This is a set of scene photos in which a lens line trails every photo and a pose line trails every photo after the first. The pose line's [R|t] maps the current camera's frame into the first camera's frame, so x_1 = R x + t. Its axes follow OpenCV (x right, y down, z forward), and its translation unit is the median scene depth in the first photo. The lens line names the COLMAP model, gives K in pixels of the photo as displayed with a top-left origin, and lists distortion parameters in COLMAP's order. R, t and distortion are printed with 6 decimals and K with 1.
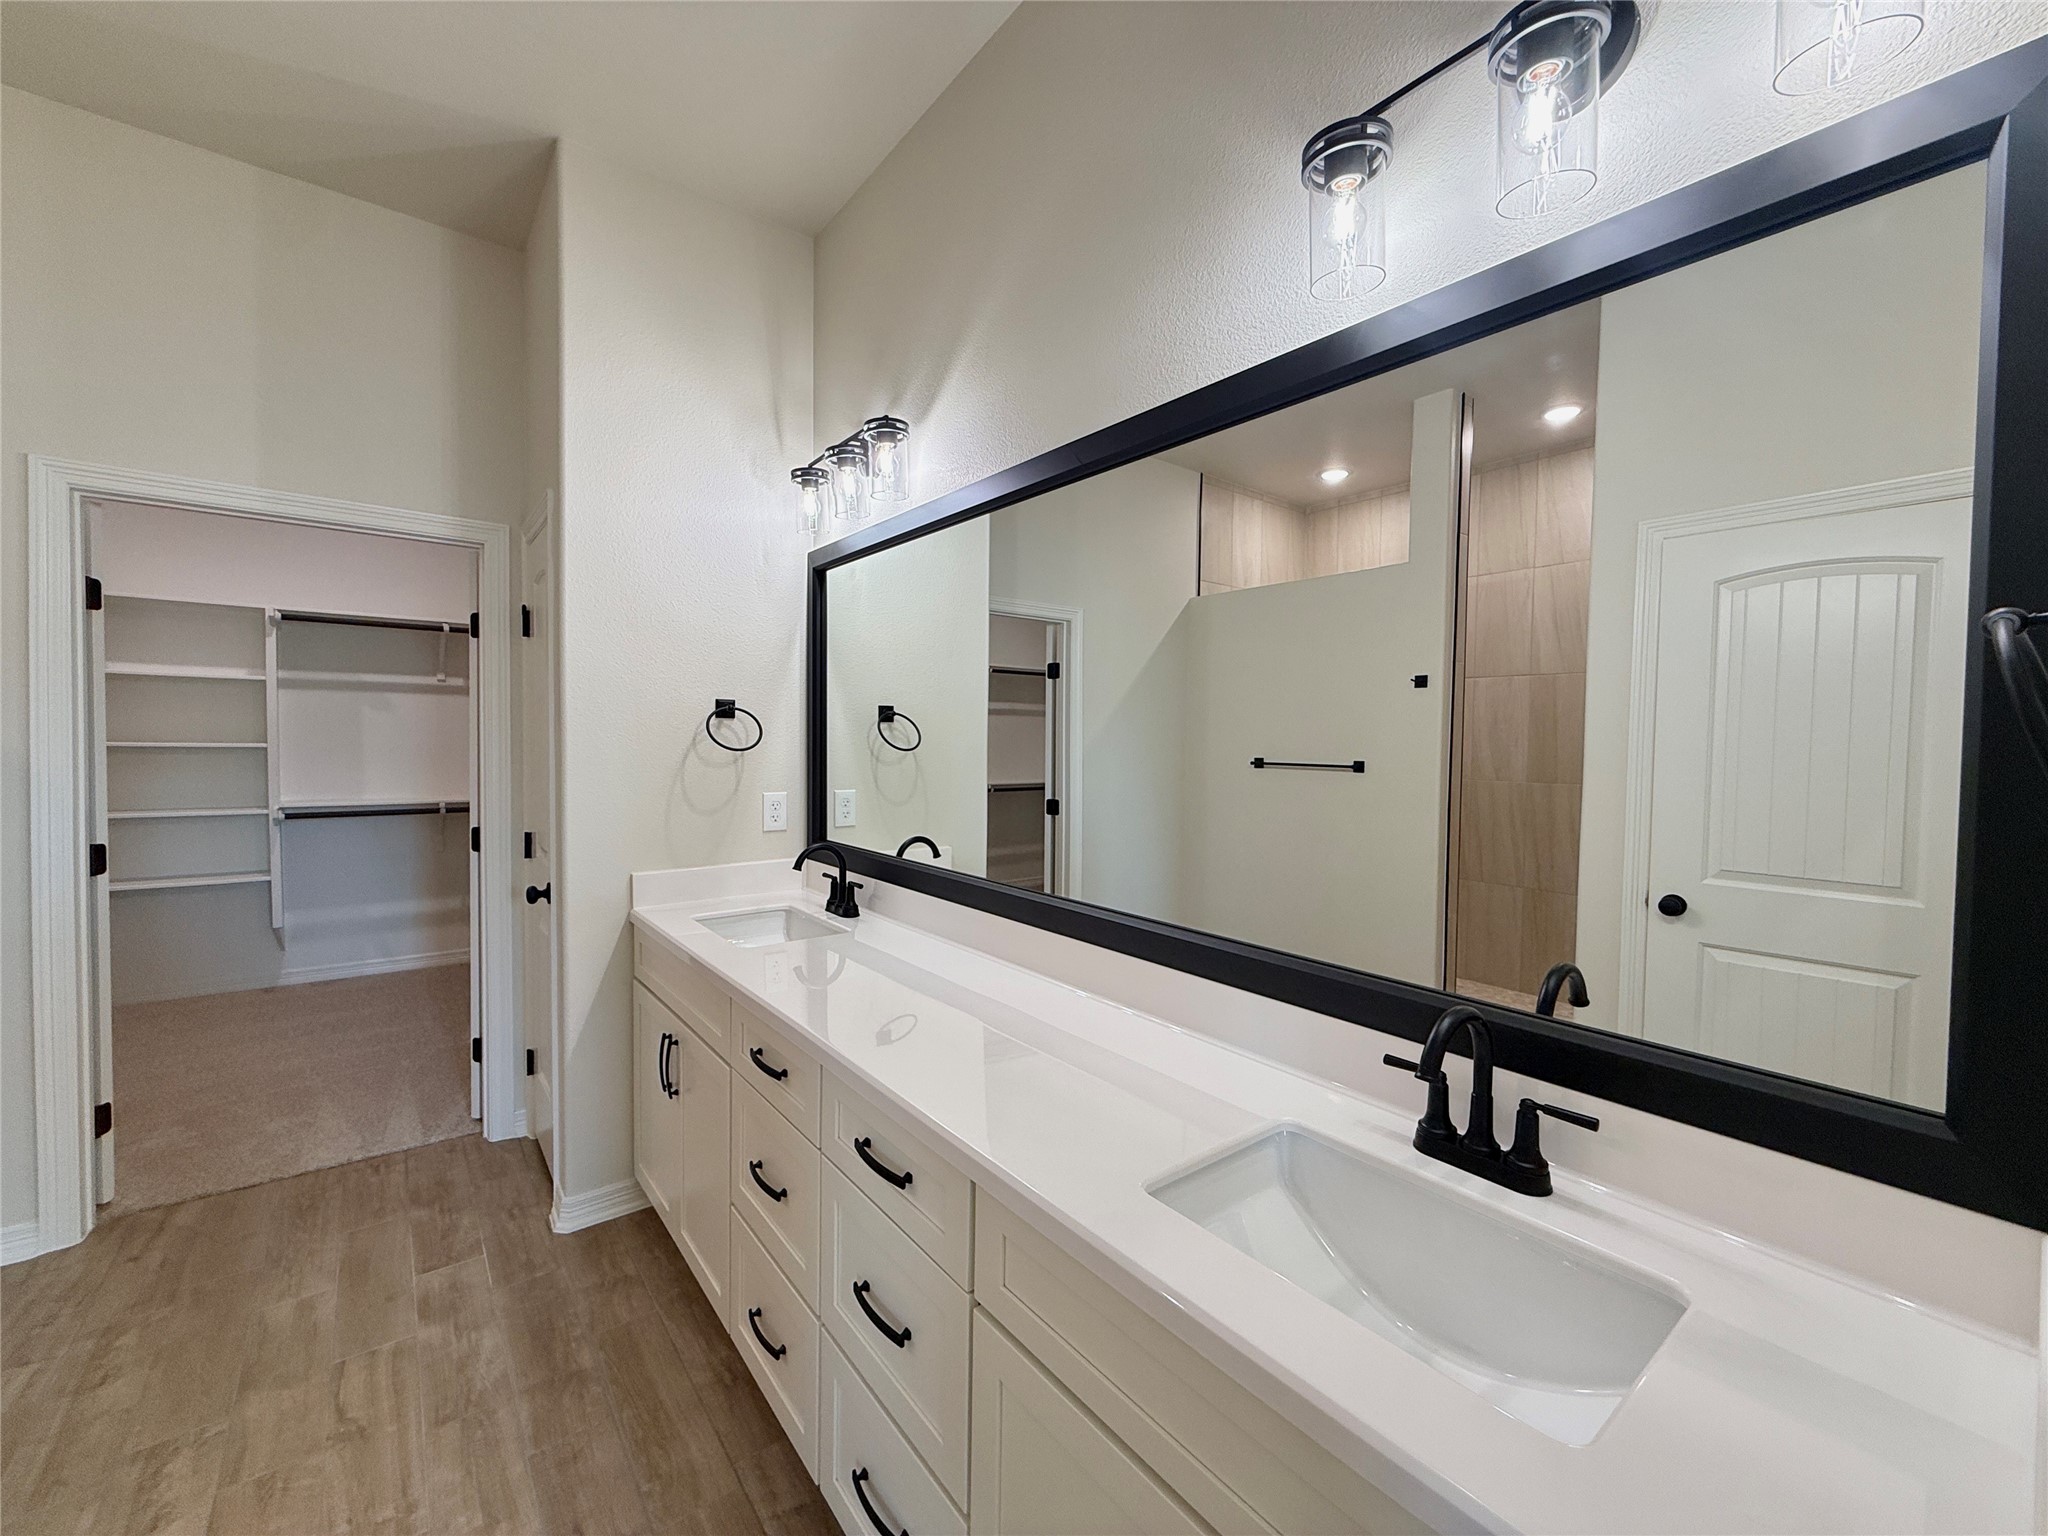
lens RADIAL K [[817.7, 0, 1027.4], [0, 817.7, 770.2], [0, 0, 1]] dist [-0.001546, 0.000495]
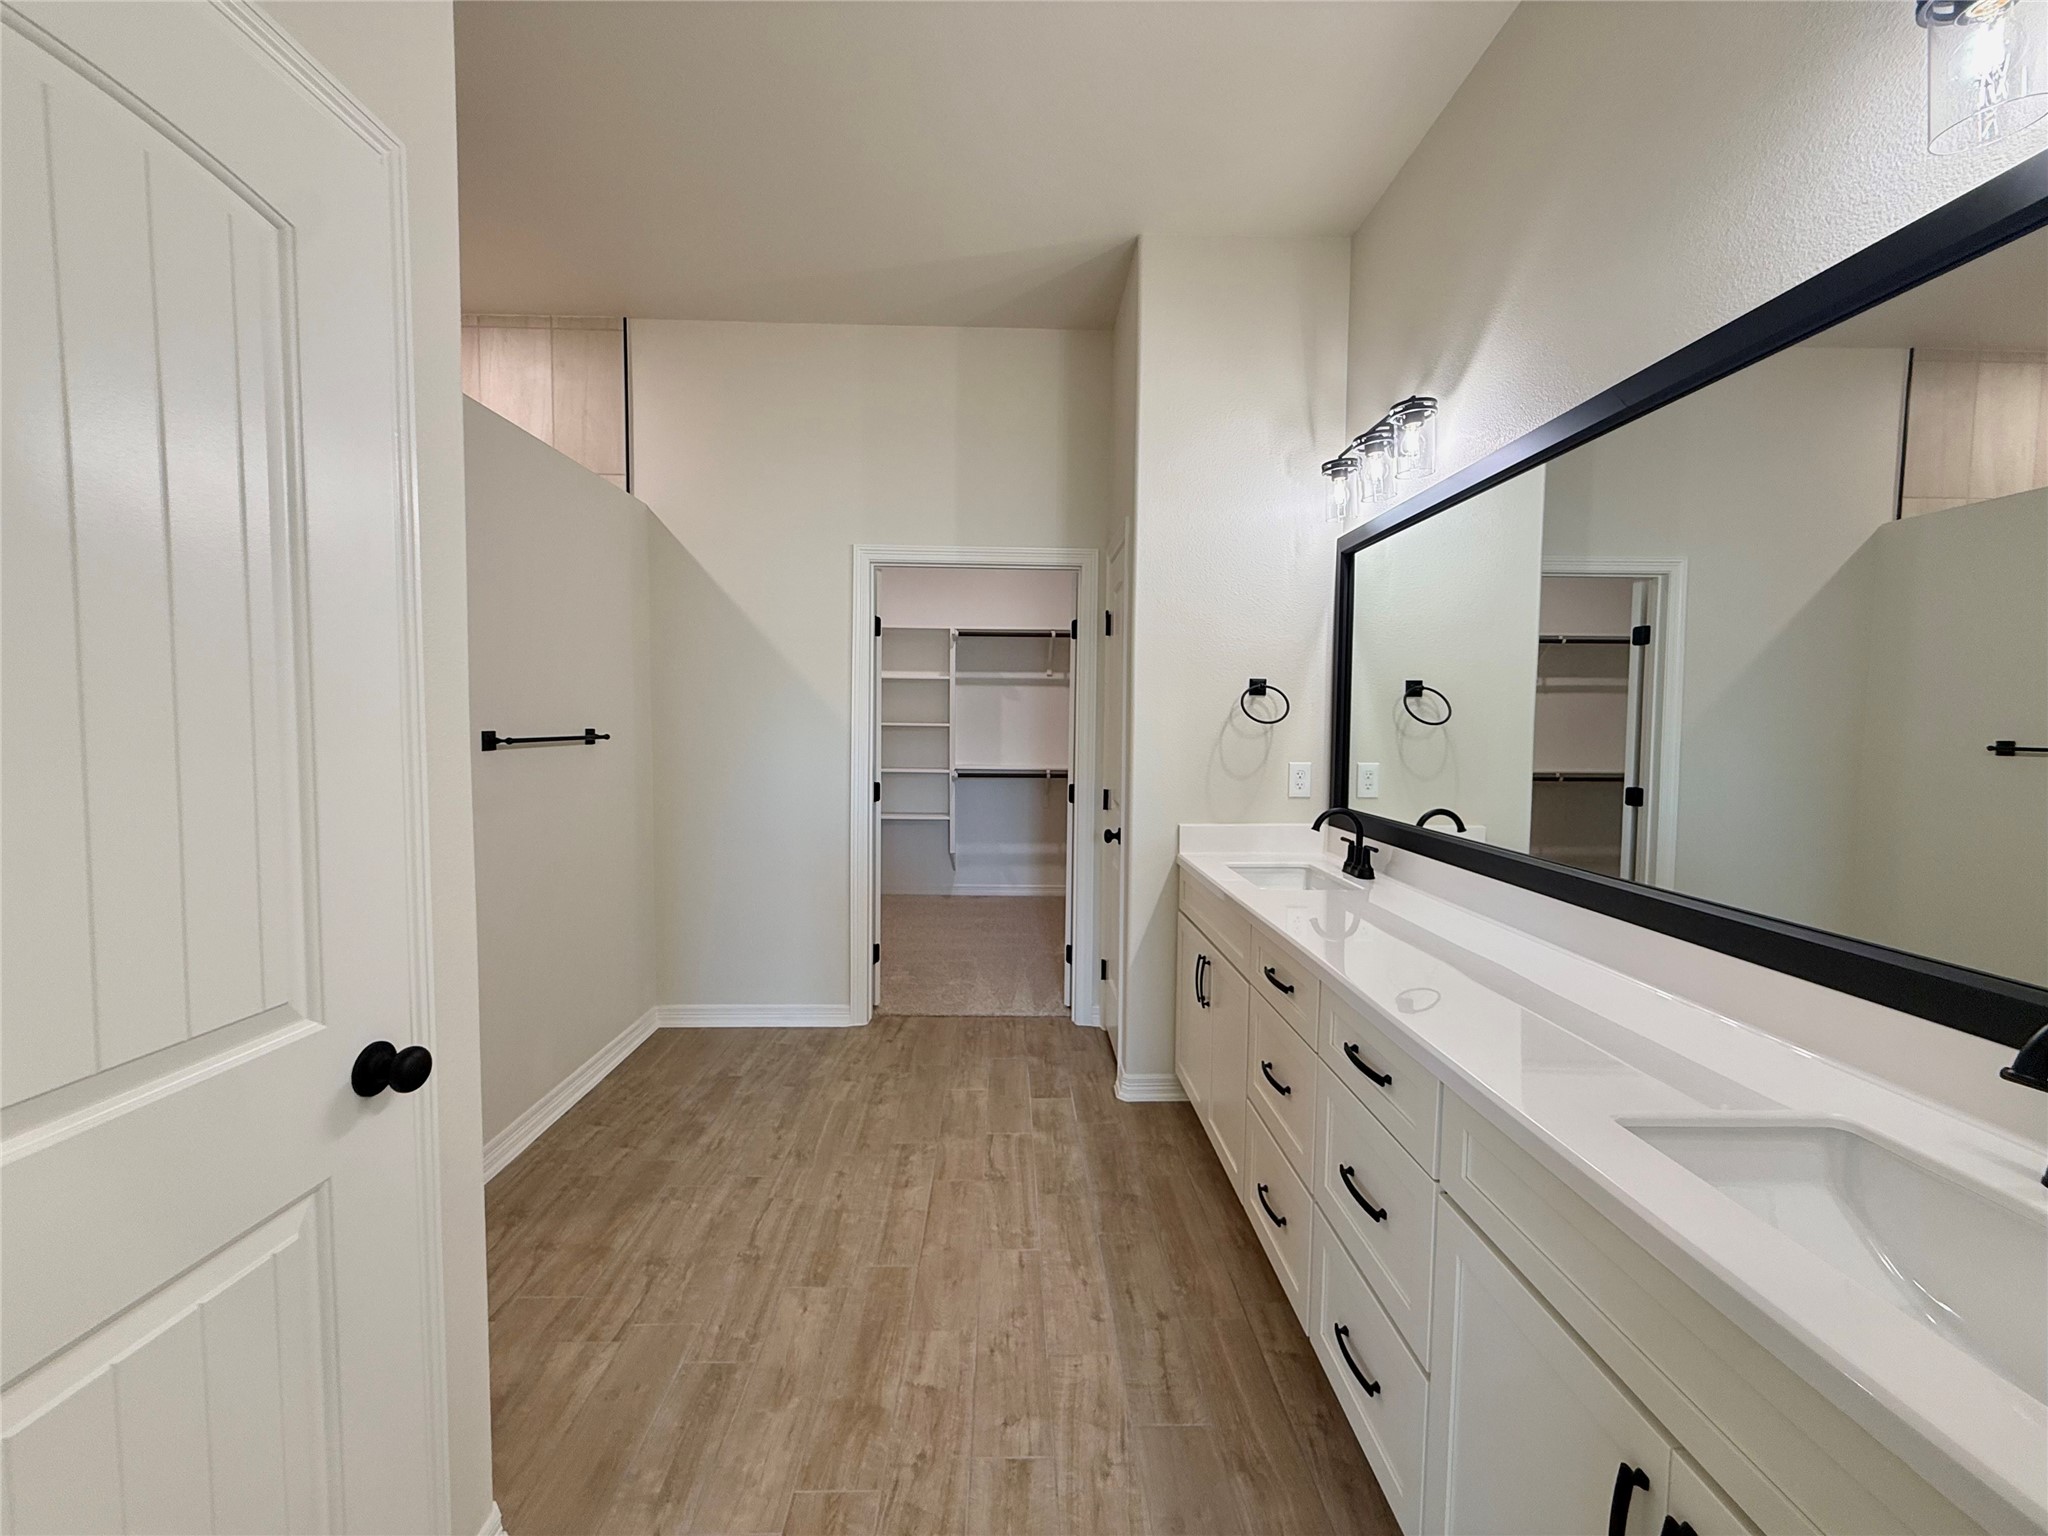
lens RADIAL K [[817.7, 0, 1036.0], [0, 817.7, 766.6], [0, 0, 1]] dist [-0.001546, 0.000495]
pose [[0.807145, 0.026180, -0.589773, 0.057917], [-0.019827, 0.999655, 0.017241, 0.023387], [0.590021, -0.002223, 0.807385, -0.105360]]
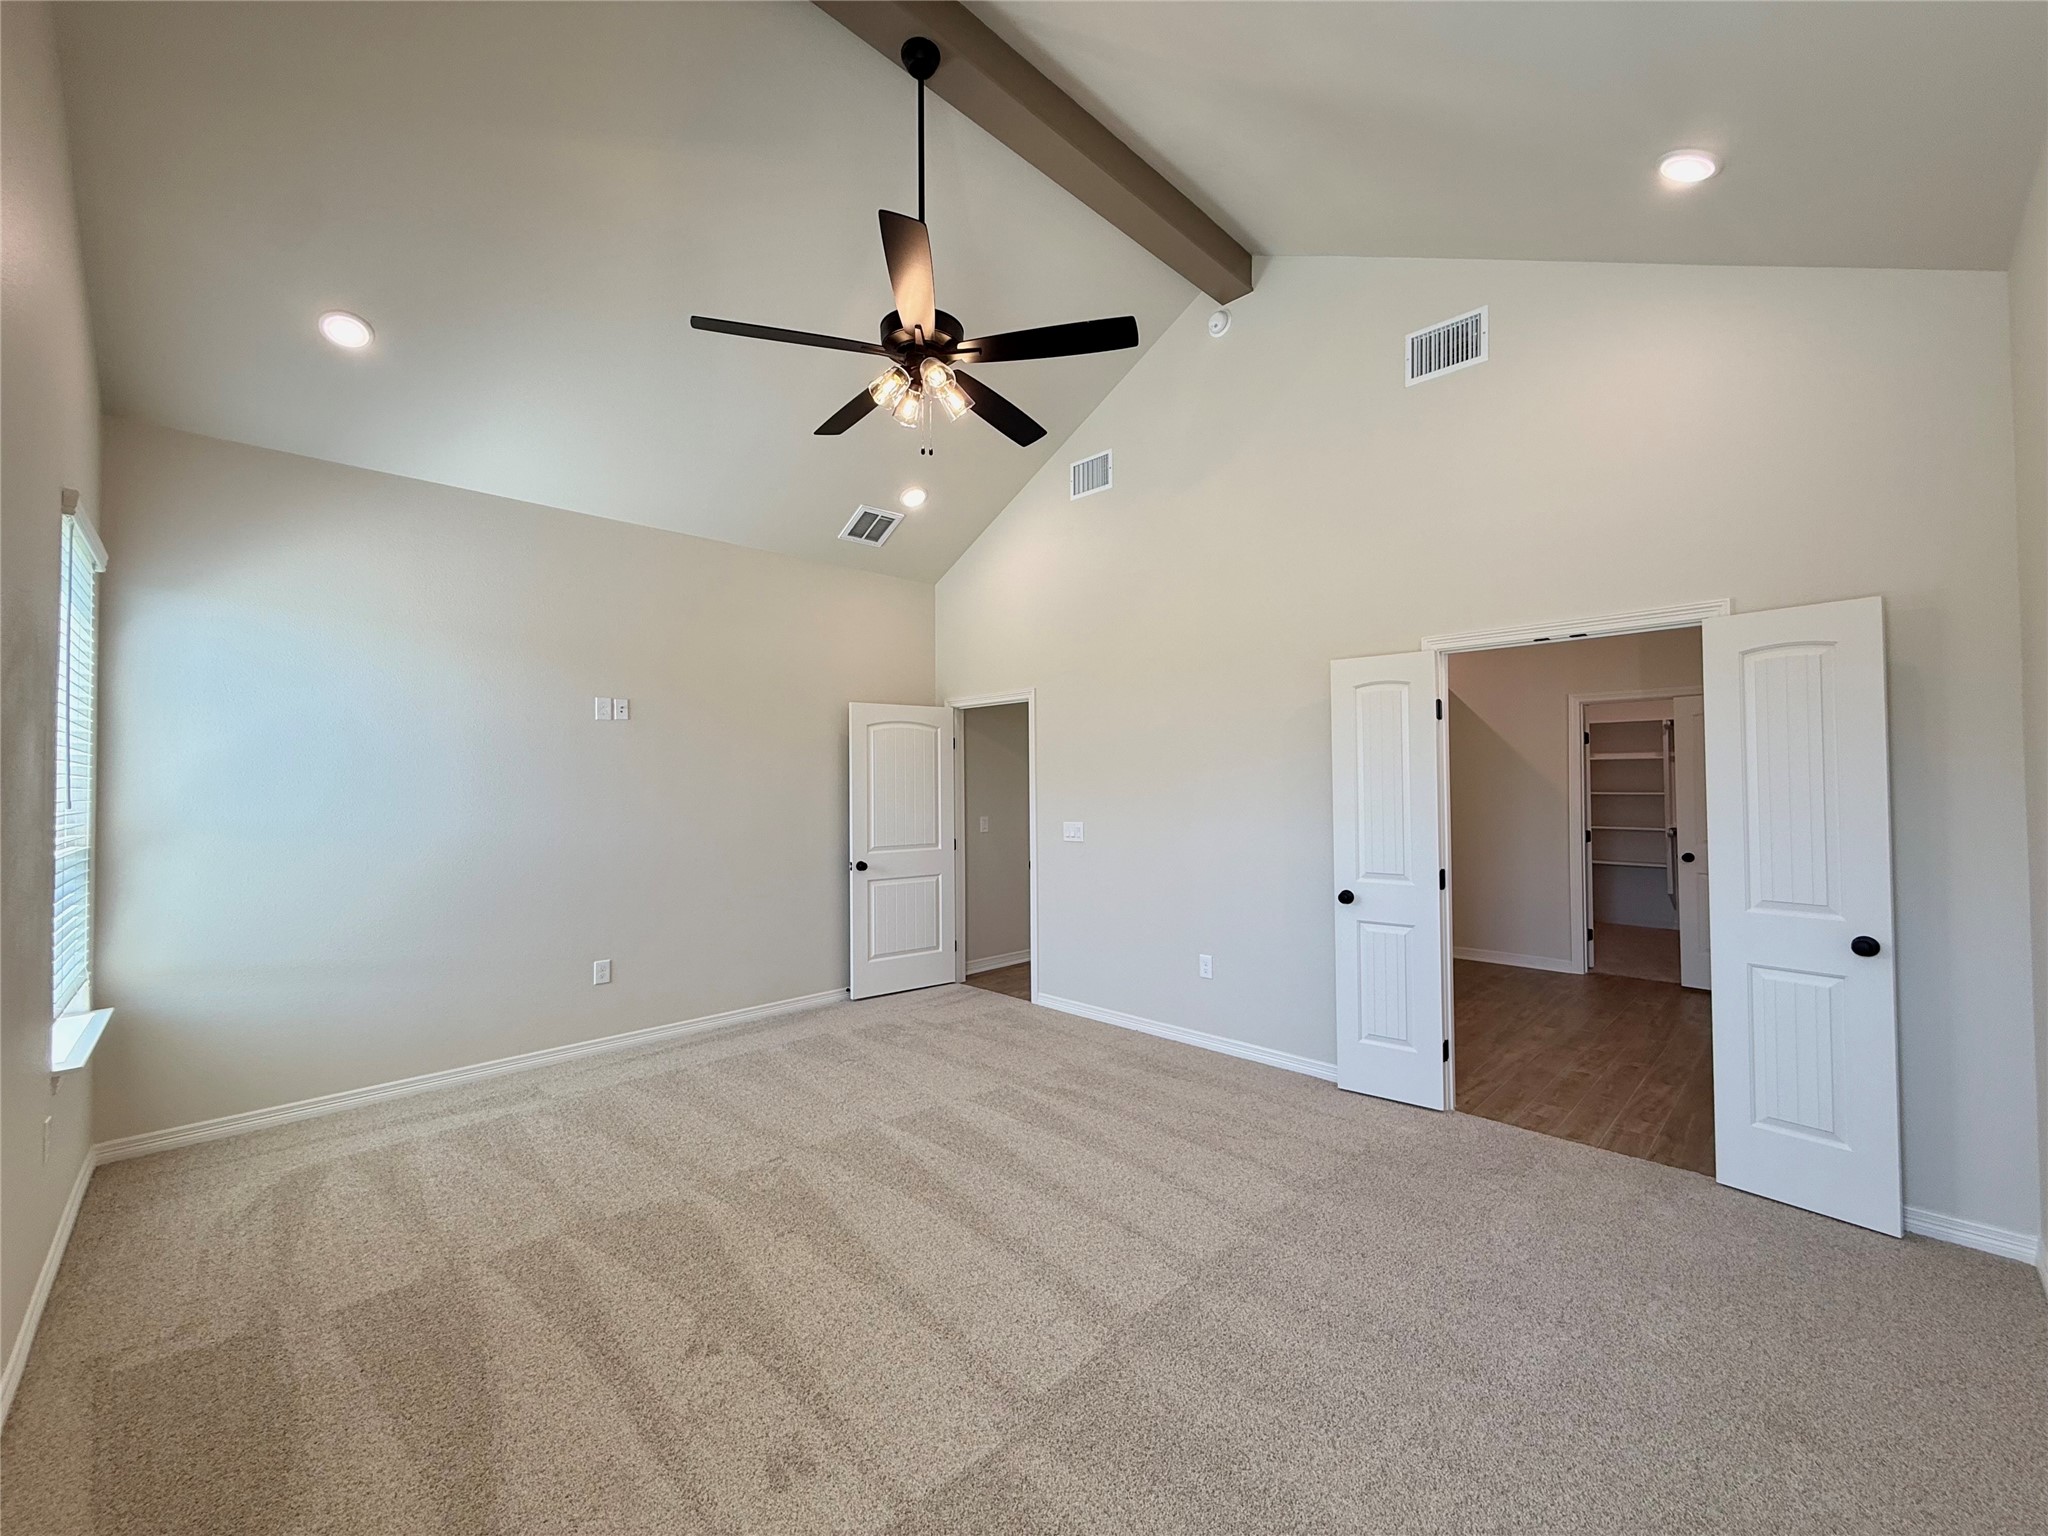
lens RADIAL K [[817.7, 0, 1028.7], [0, 817.7, 764.2], [0, 0, 1]] dist [-0.001546, 0.000495]
pose [[0.111169, -0.042575, -0.992889, 1.237882], [-0.027390, 0.998571, -0.045886, 0.040387], [0.993424, 0.032297, 0.109844, -1.047865]]
